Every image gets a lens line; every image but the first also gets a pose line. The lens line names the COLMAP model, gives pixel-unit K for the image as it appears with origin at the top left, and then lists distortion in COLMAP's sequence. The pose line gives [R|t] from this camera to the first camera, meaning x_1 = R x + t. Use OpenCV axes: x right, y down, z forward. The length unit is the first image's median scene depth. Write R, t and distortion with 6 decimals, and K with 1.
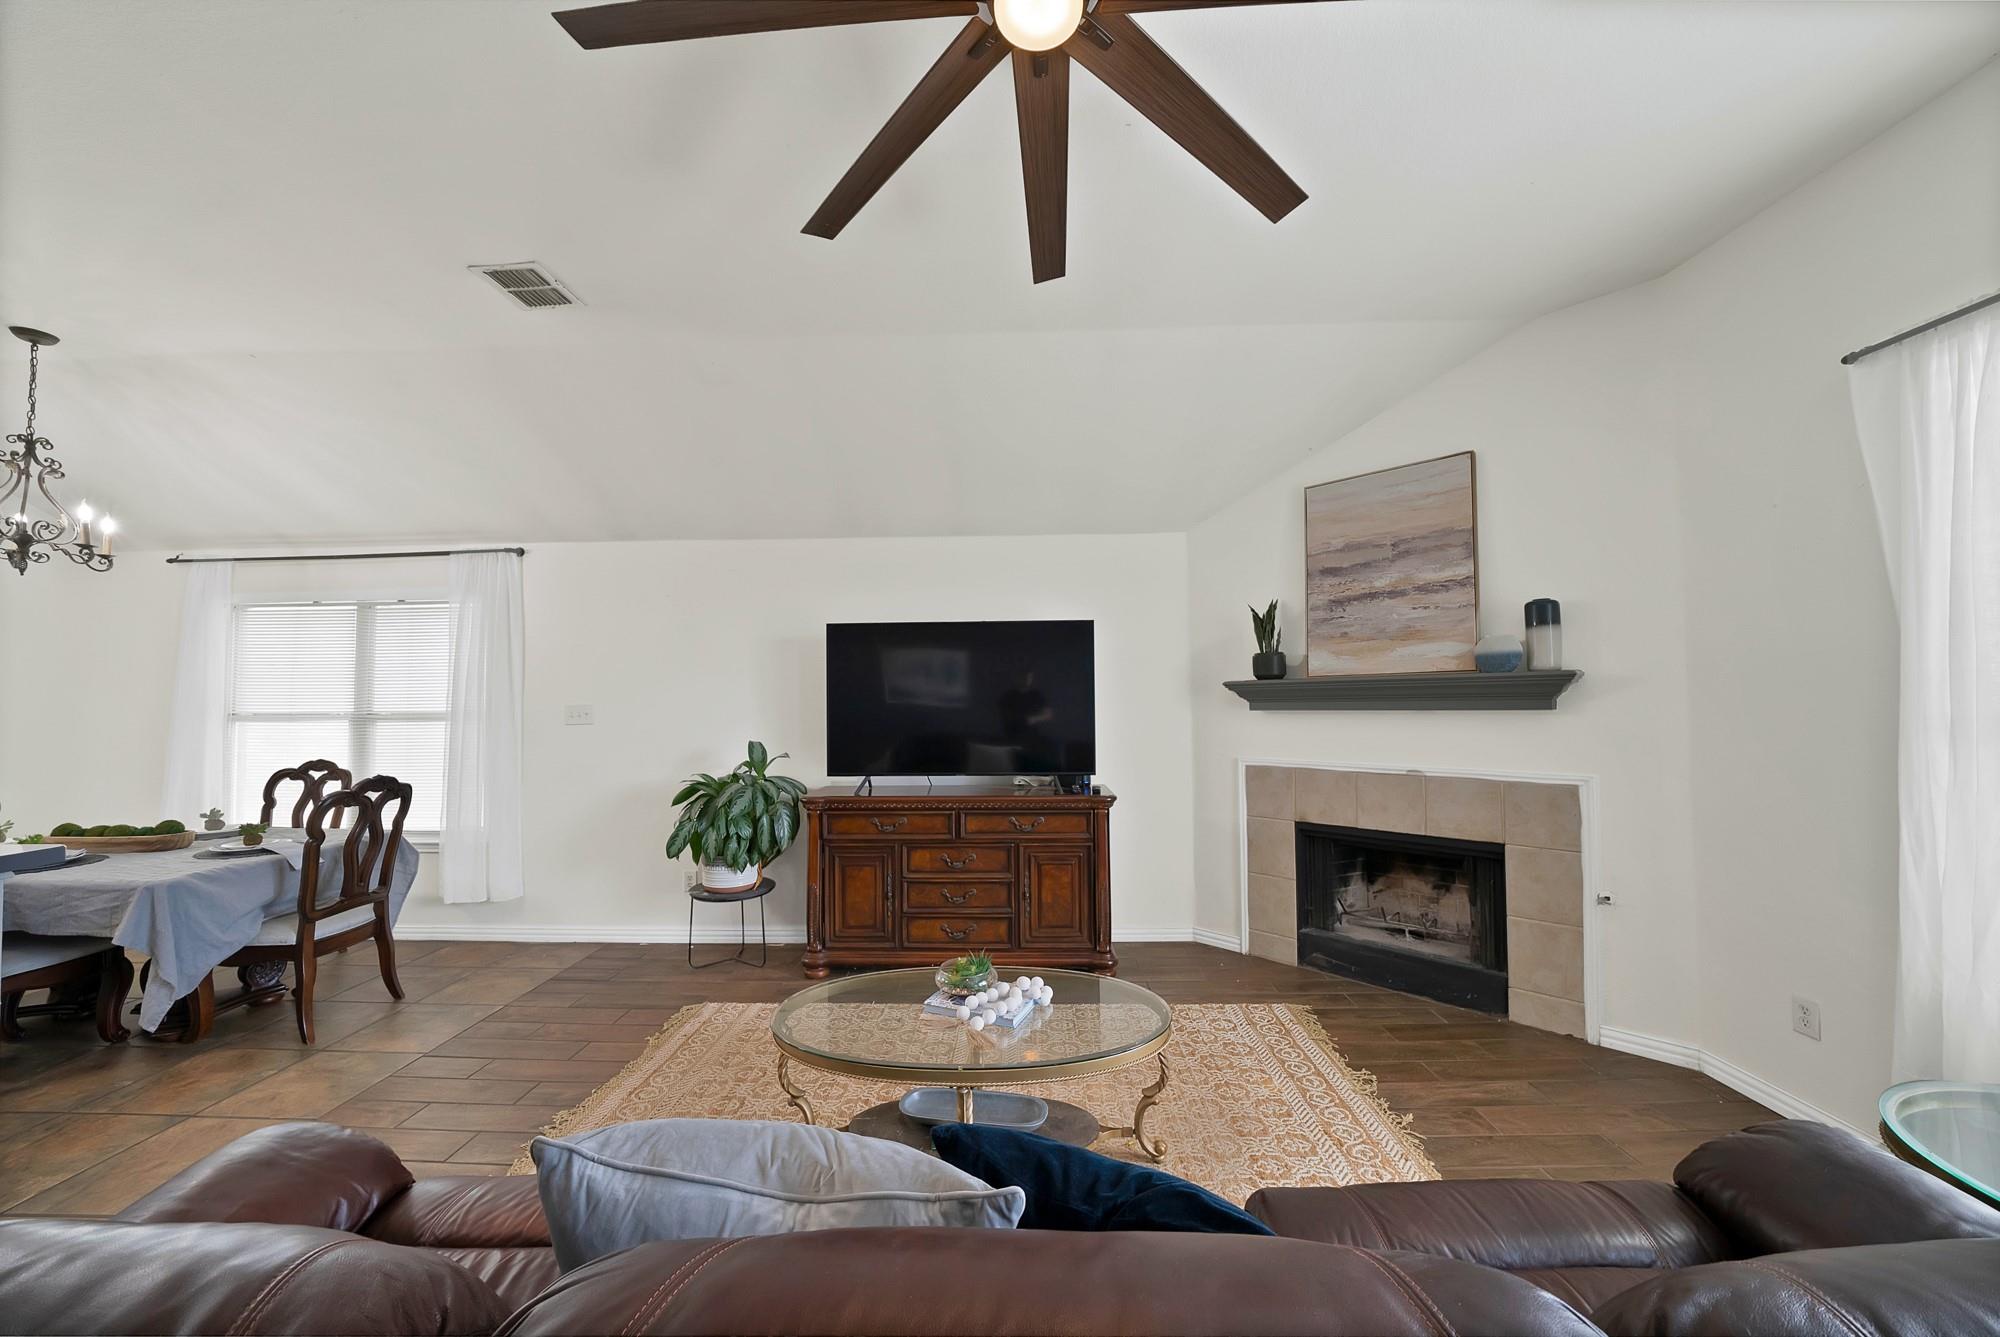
lens RADIAL K [[721.5, 0, 1002.0], [0, 721.5, 674.2], [0, 0, 1]] dist [-0.014794, -0.000067]
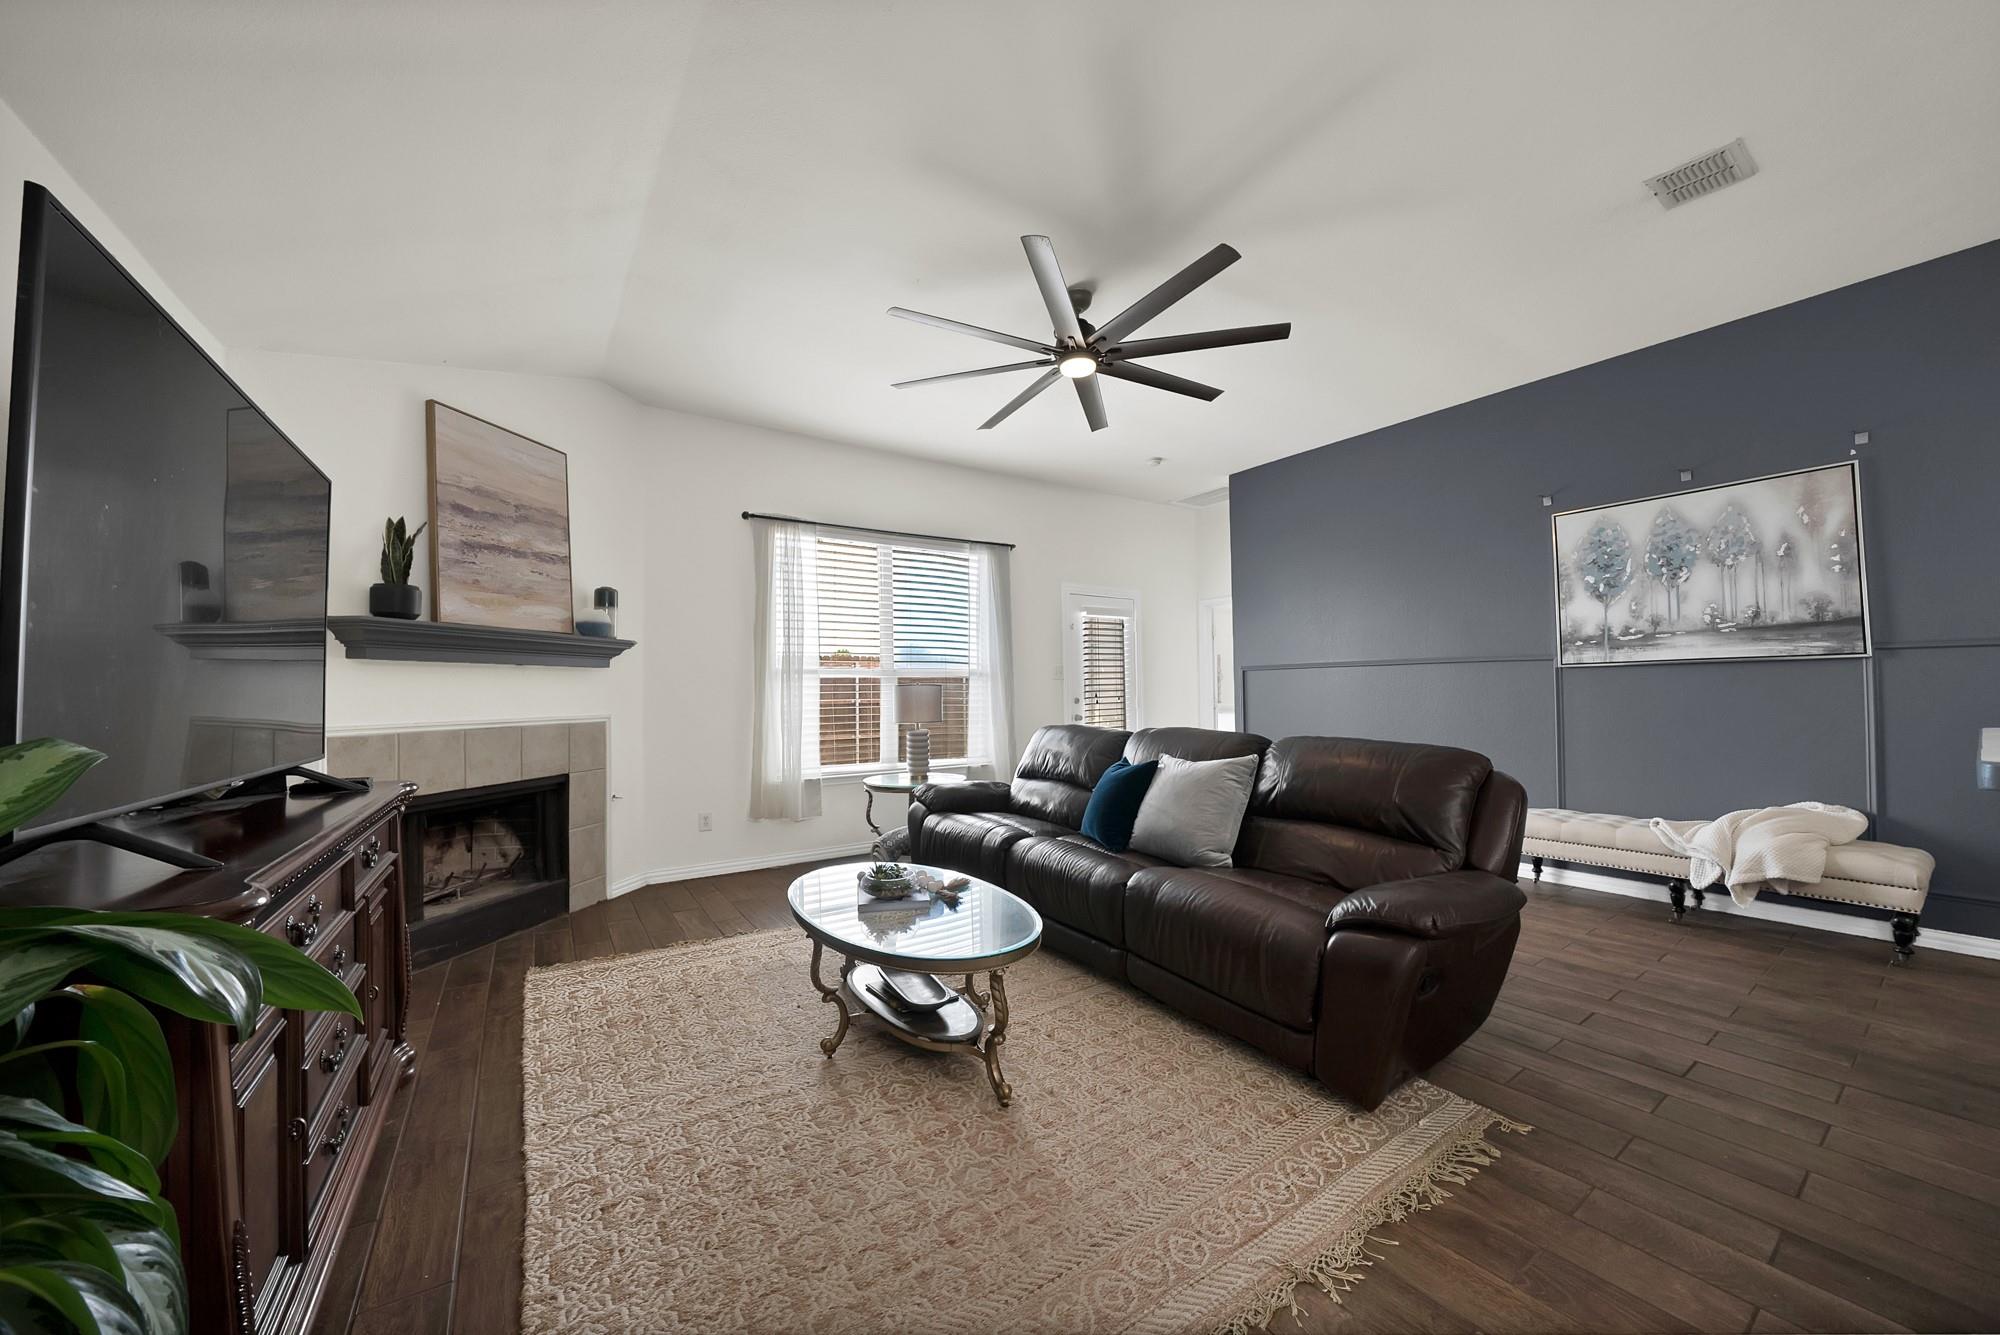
lens RADIAL K [[721.5, 0, 998.2], [0, 721.5, 675.2], [0, 0, 1]] dist [-0.014794, -0.000067]
pose [[-0.579836, 0.036202, 0.813928, -0.723885], [-0.011476, 0.998550, -0.052589, 0.115503], [-0.814652, -0.039833, -0.578580, 1.057017]]
